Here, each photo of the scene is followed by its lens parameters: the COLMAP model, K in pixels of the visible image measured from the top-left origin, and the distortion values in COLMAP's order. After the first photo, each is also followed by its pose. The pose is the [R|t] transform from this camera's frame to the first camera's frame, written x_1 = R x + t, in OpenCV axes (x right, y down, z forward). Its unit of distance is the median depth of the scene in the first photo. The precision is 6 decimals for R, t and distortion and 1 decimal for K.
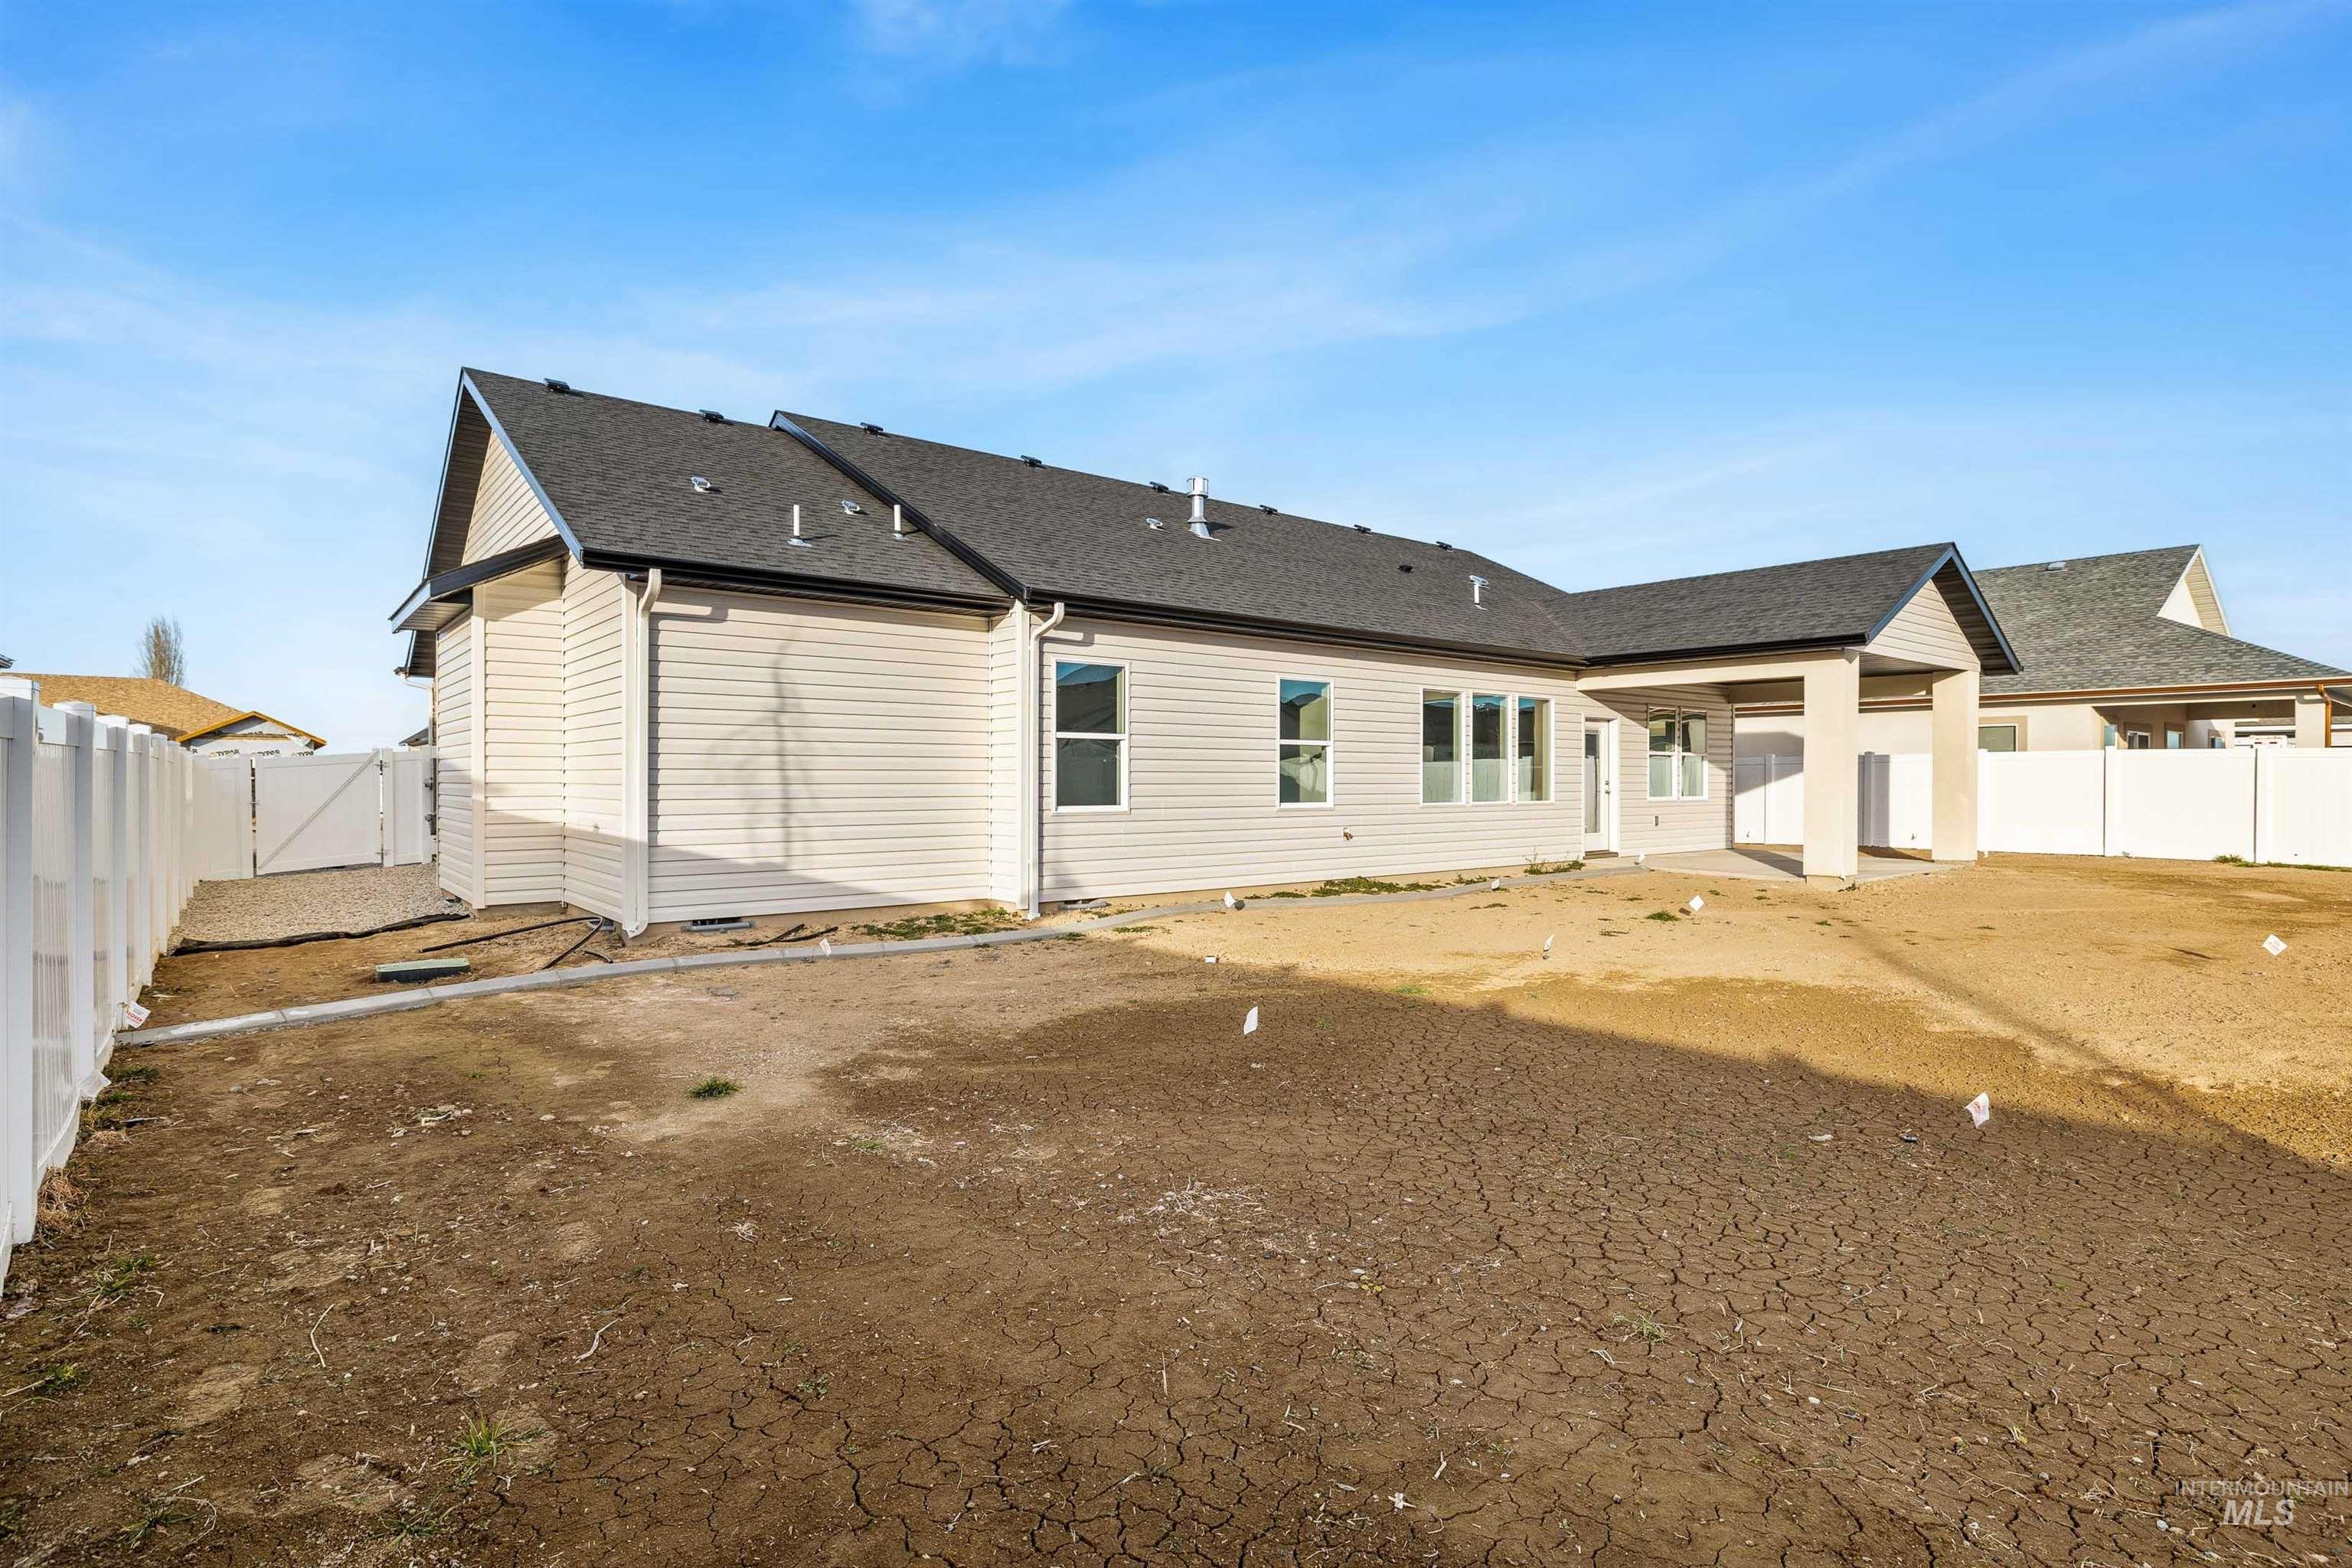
lens RADIAL K [[1124.4, 0, 1181.3], [0, 1124.4, 775.1], [0, 0, 1]] dist [-0.001979, -0.000384]
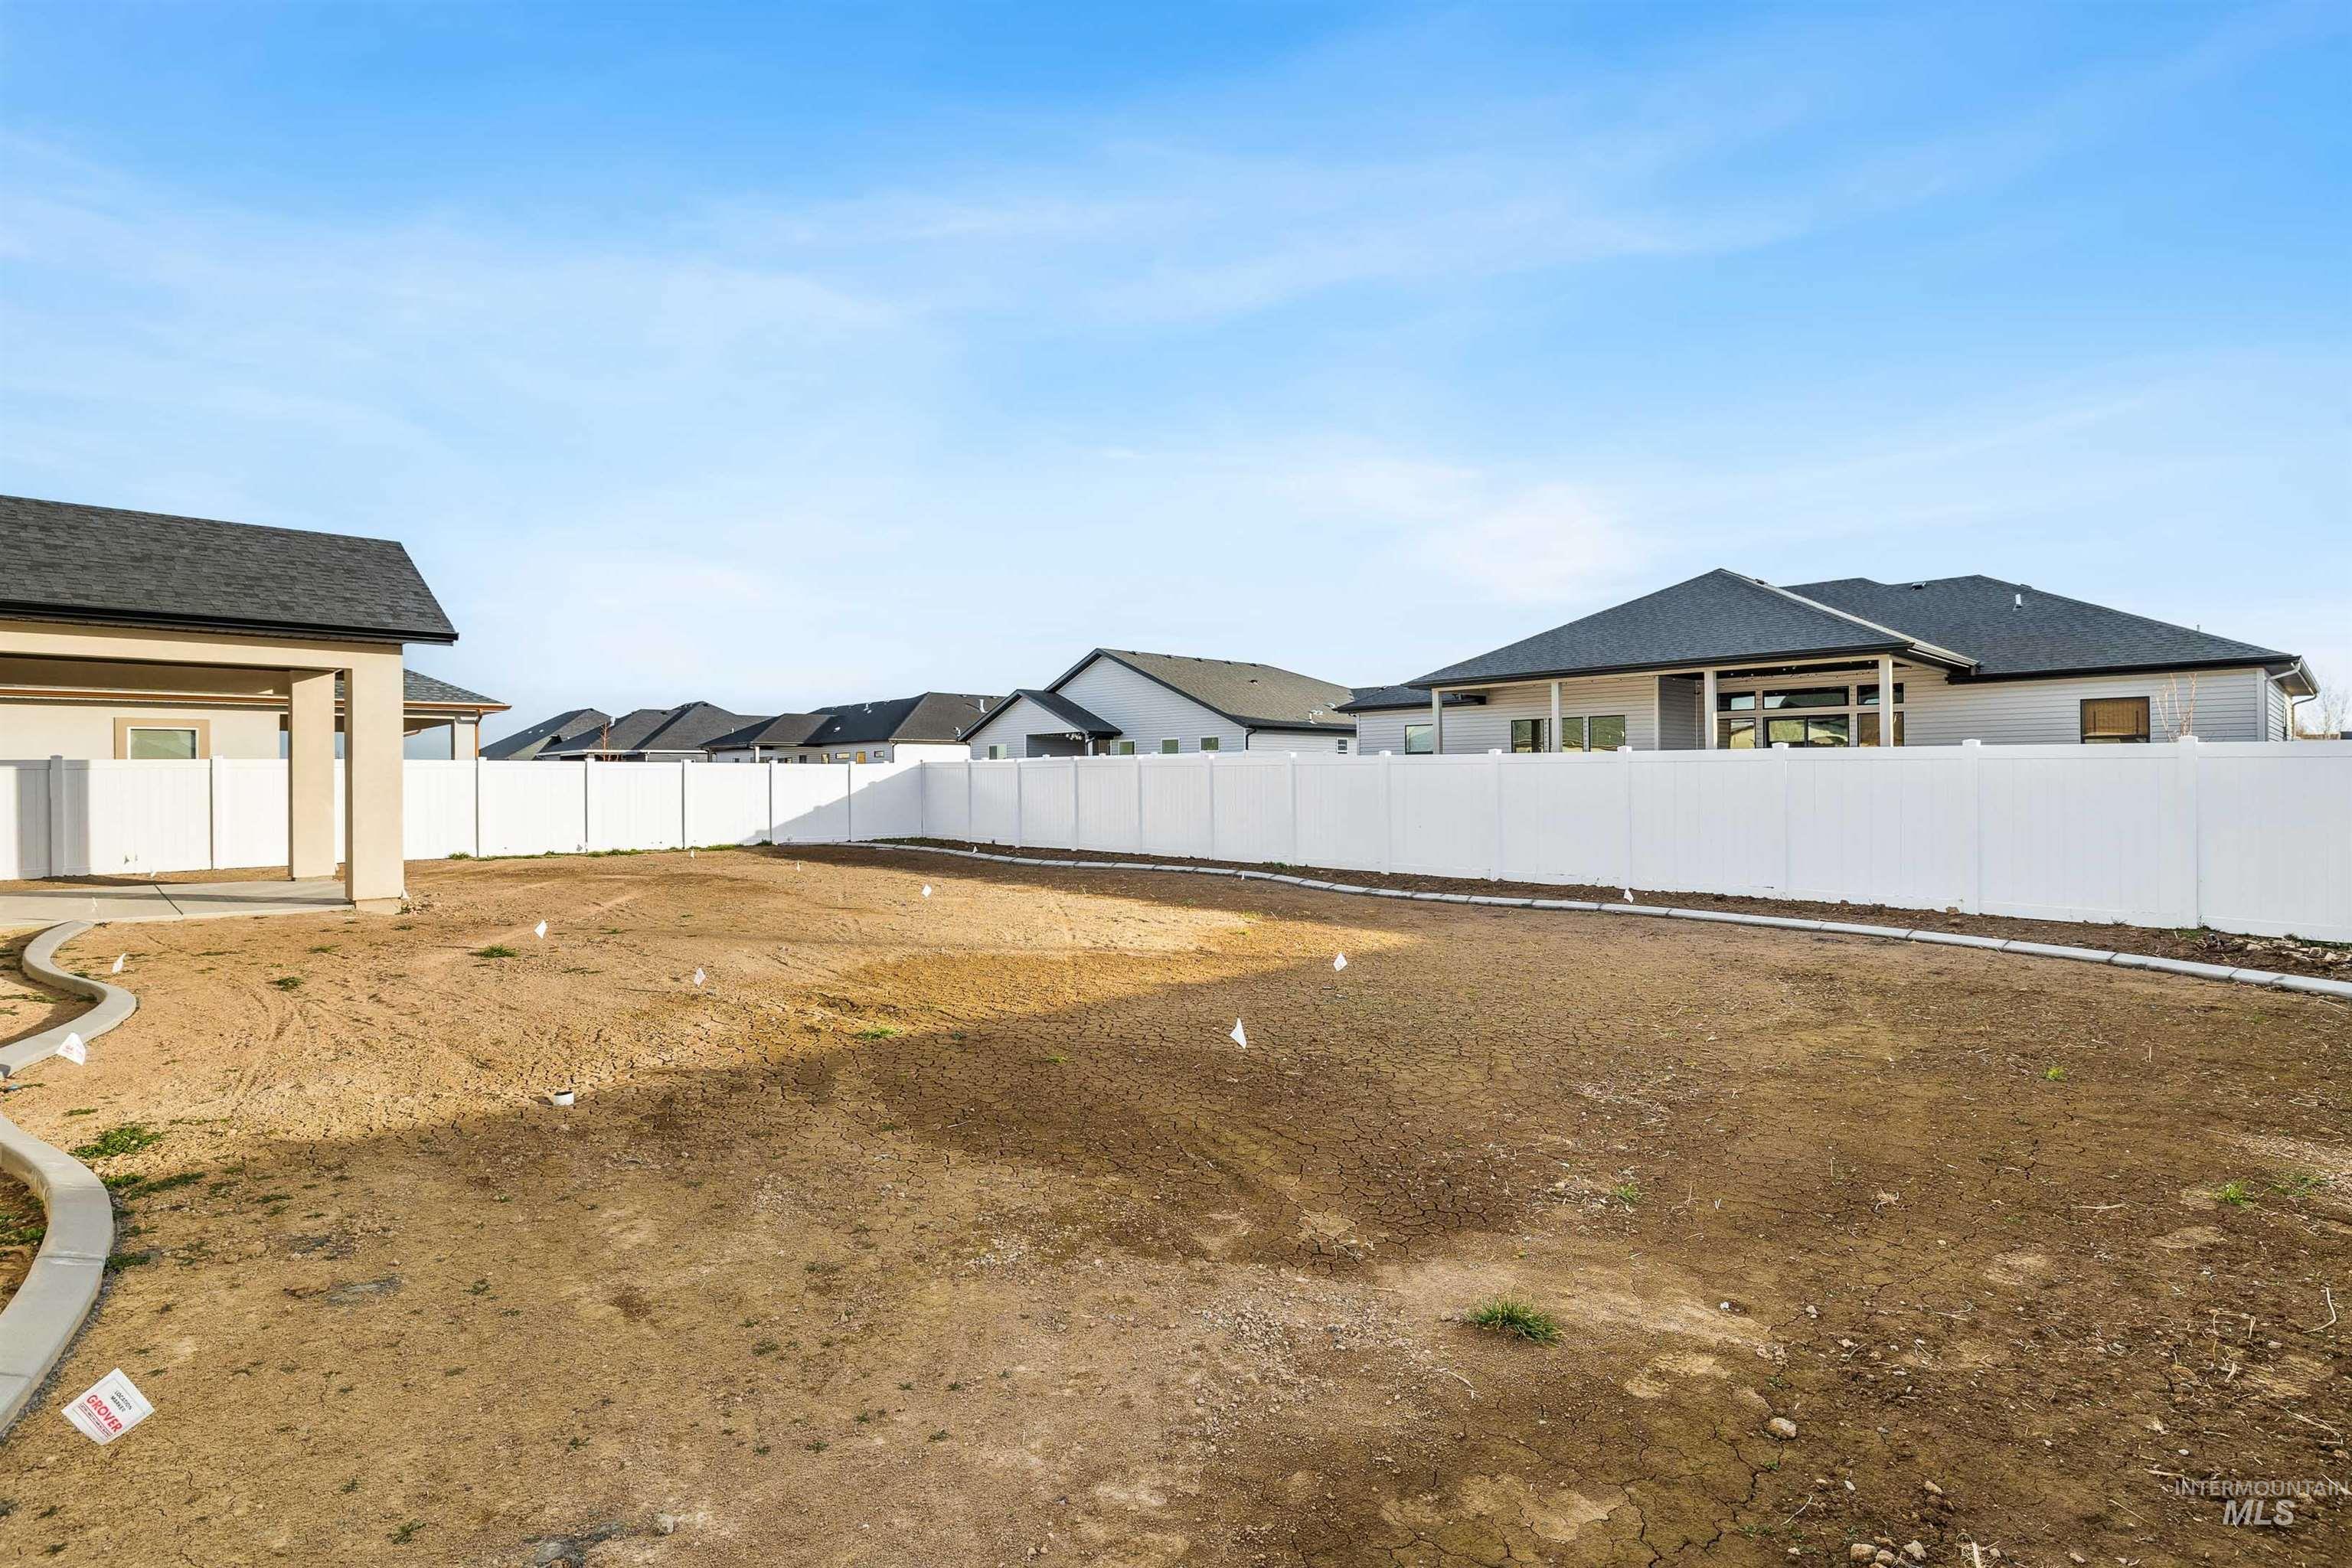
lens RADIAL K [[1124.4, 0, 1181.1], [0, 1124.4, 786.0], [0, 0, 1]] dist [-0.001979, -0.000384]
pose [[-0.064658, -0.006051, 0.997889, -0.613518], [0.005363, 0.999965, 0.006412, -0.001826], [-0.997893, 0.005766, -0.064623, 0.752061]]
